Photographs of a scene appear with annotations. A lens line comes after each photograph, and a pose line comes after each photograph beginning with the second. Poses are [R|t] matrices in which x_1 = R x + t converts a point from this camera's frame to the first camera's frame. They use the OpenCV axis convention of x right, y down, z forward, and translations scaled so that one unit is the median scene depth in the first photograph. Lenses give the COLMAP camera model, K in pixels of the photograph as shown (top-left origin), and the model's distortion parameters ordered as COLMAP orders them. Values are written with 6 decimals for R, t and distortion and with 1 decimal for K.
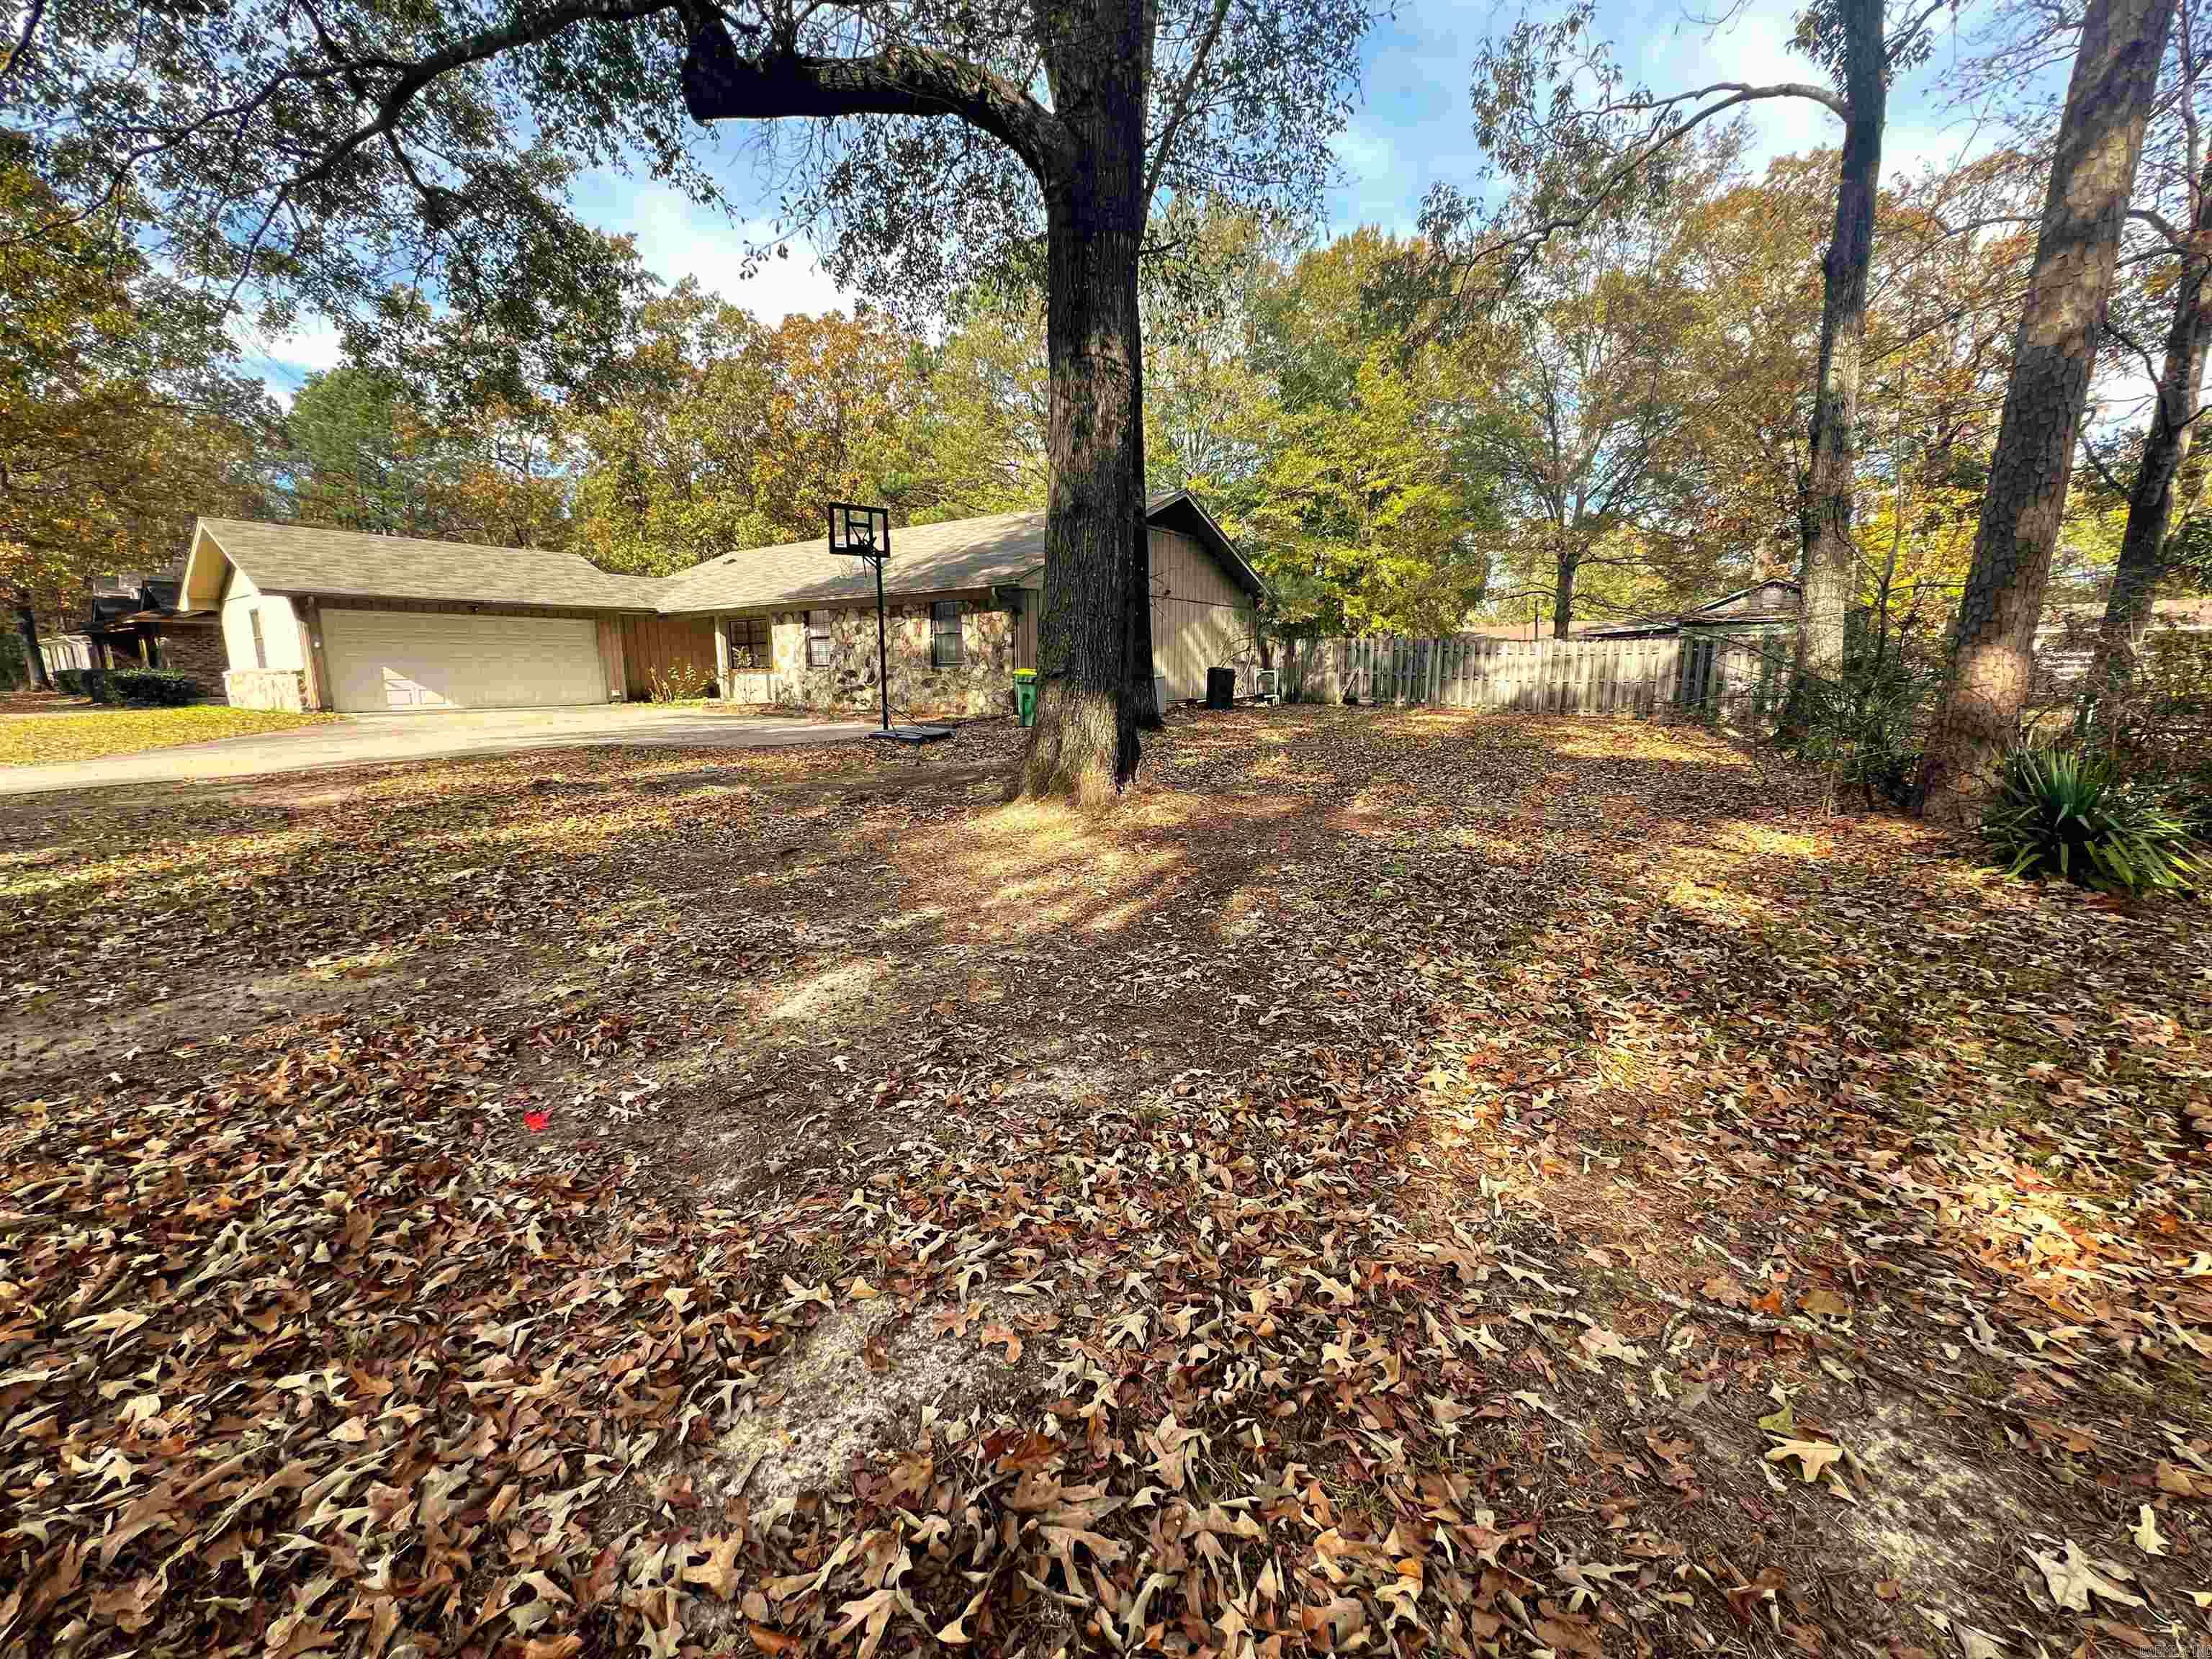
lens RADIAL K [[881.8, 0, 1107.1], [0, 881.8, 831.9], [0, 0, 1]] dist [-0.000399, 0.000201]
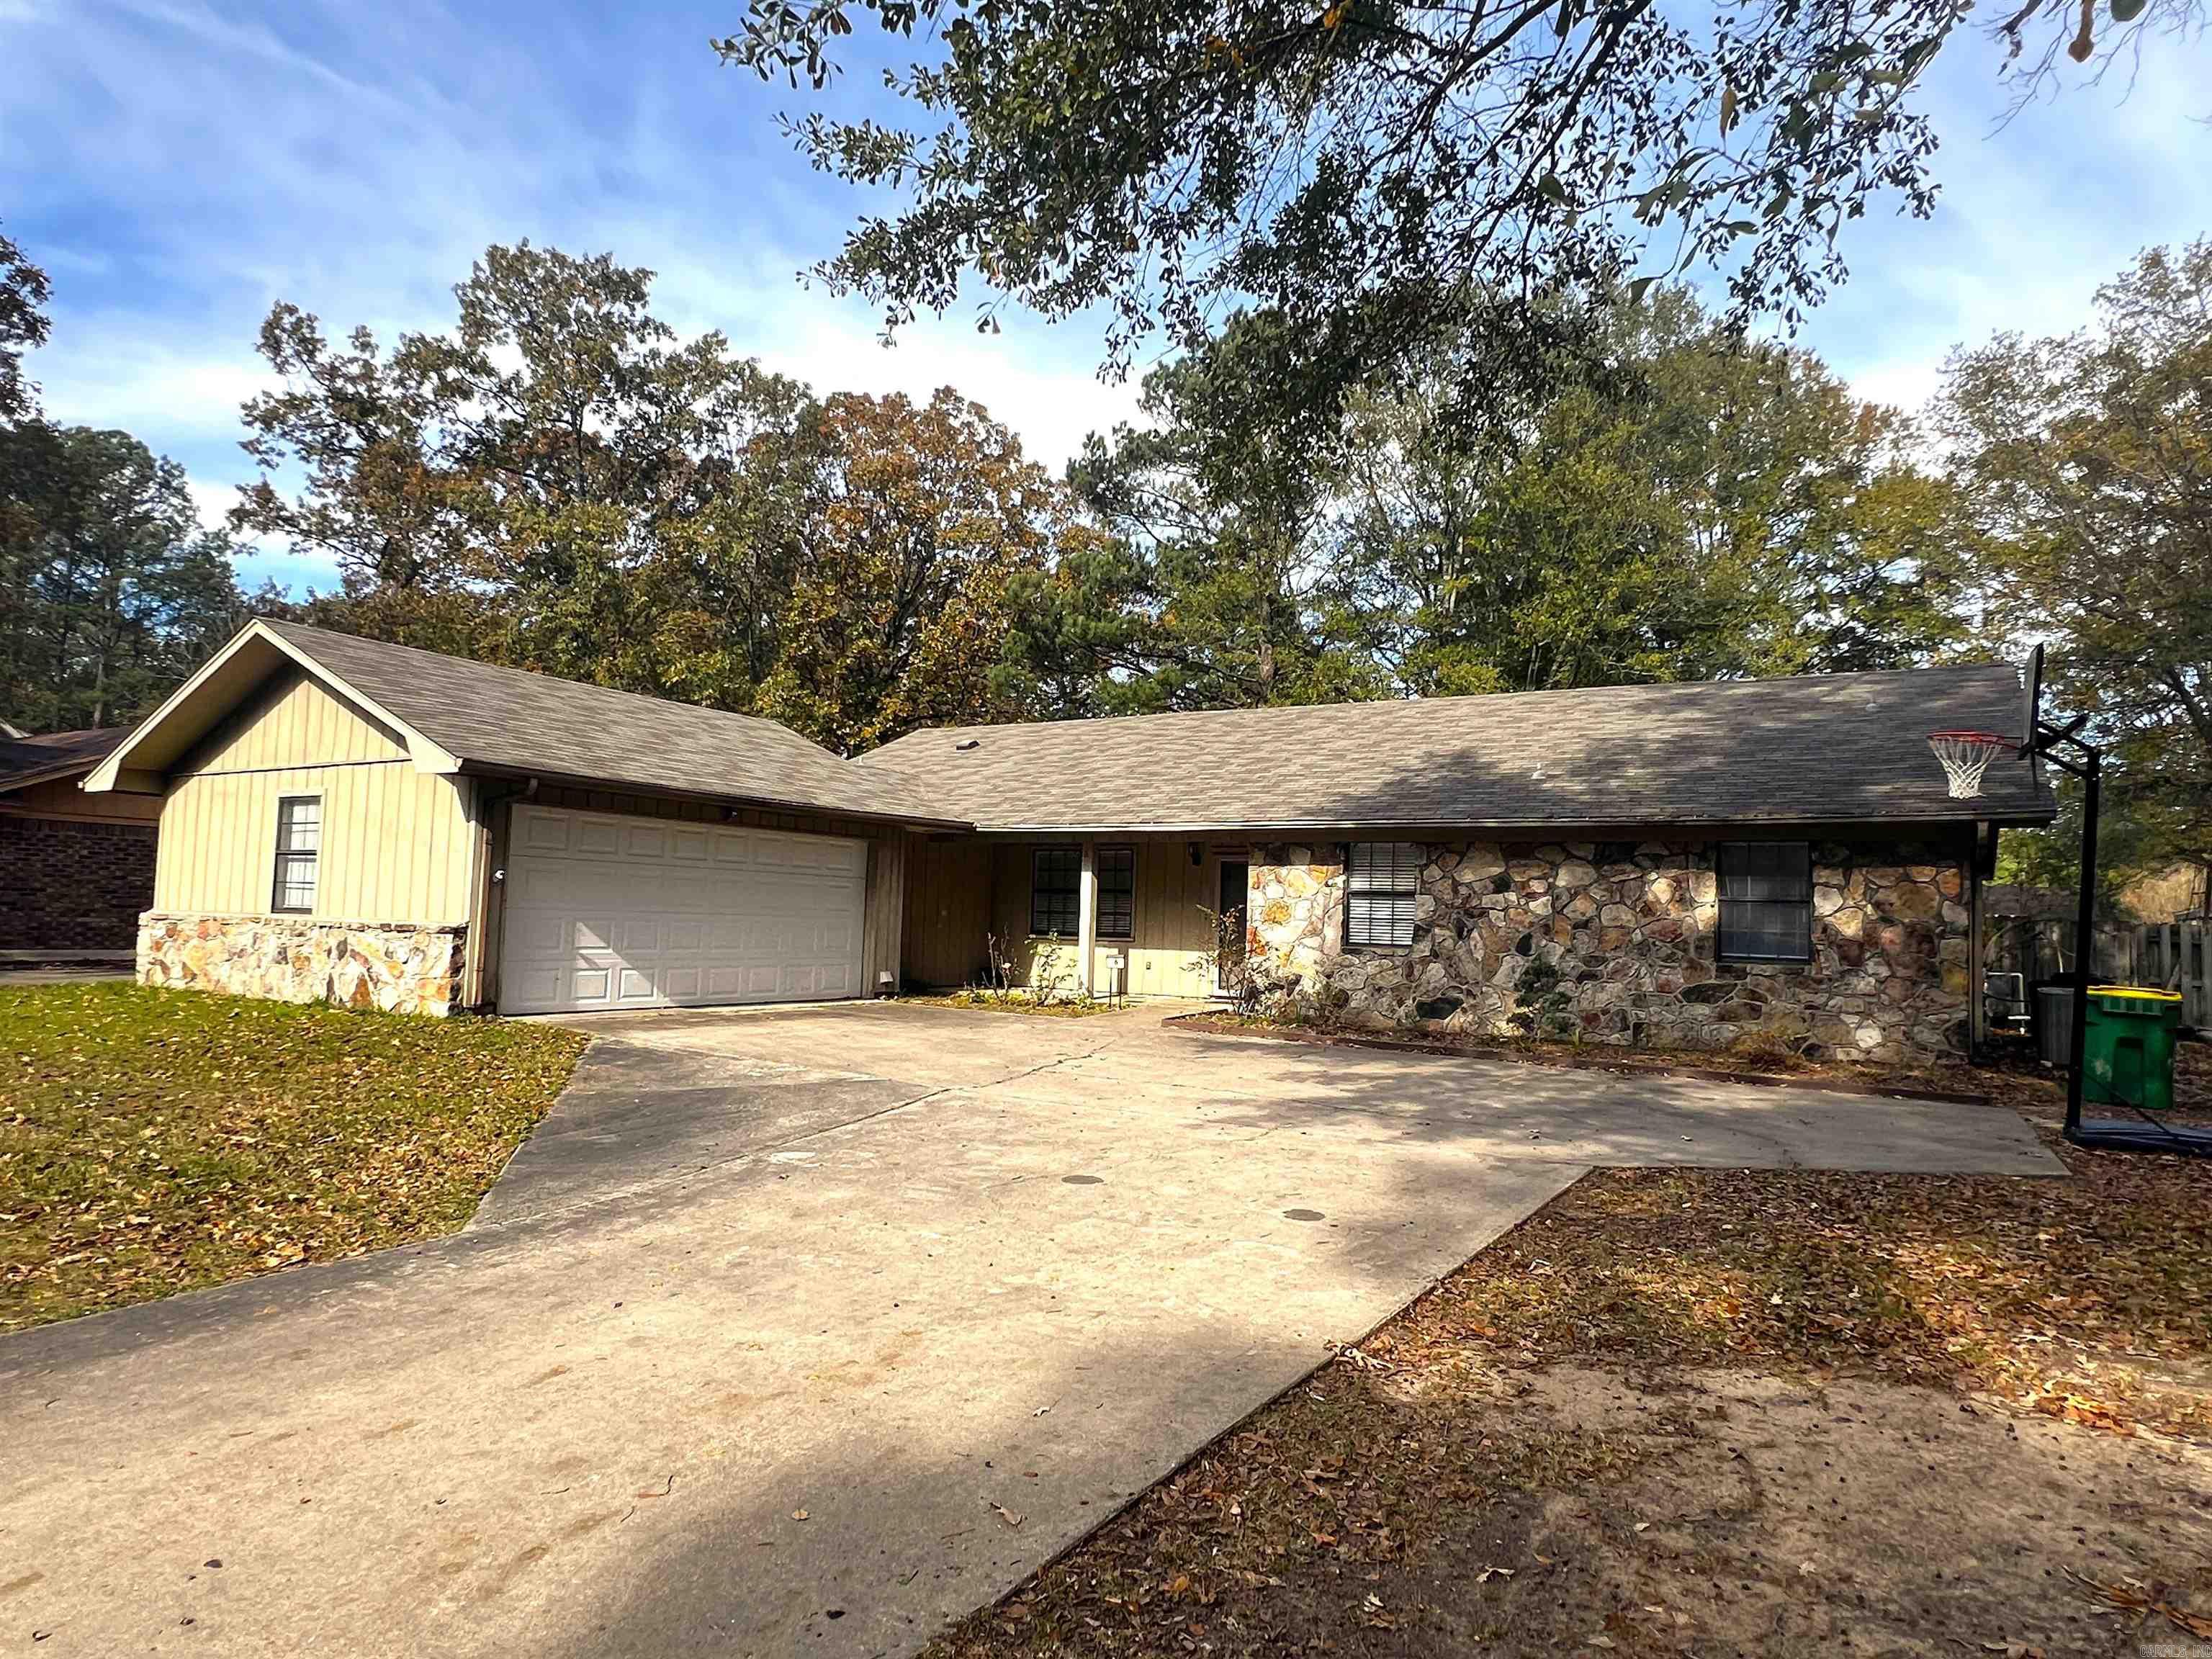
lens RADIAL K [[1319.7, 0, 1106.0], [0, 1319.7, 829.5], [0, 0, 1]] dist [-0.000874, 0.000152]
pose [[0.996329, 0.042273, 0.074439, -0.586991], [-0.022504, 0.968321, -0.248692, -0.061873], [-0.082594, 0.246104, 0.965718, 0.260917]]
